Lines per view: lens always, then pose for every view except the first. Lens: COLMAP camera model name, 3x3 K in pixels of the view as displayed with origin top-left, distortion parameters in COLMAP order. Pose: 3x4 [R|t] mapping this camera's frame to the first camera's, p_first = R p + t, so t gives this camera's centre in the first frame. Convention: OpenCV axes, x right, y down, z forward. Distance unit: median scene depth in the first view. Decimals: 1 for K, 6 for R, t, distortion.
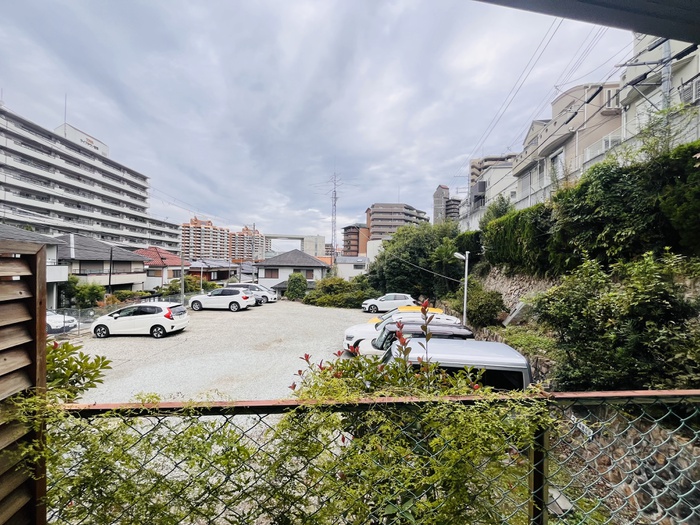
lens RADIAL K [[282.4, 0, 350.0], [0, 282.4, 262.5], [0, 0, 1]] dist [-0.000186, 0.000056]
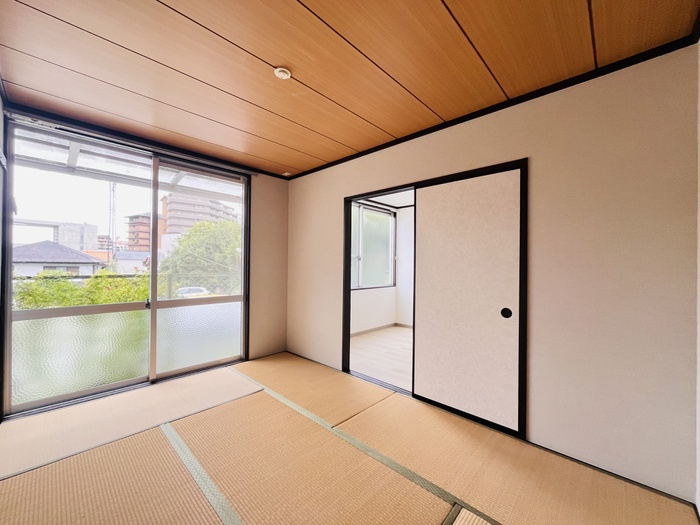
lens RADIAL K [[282.4, 0, 350.0], [0, 282.4, 262.5], [0, 0, 1]] dist [-0.000186, 0.000056]
pose [[0.802651, -0.006587, 0.596413, 0.031323], [0.000684, 0.999949, 0.010123, 0.016021], [-0.596449, -0.007717, 0.802614, -0.295815]]
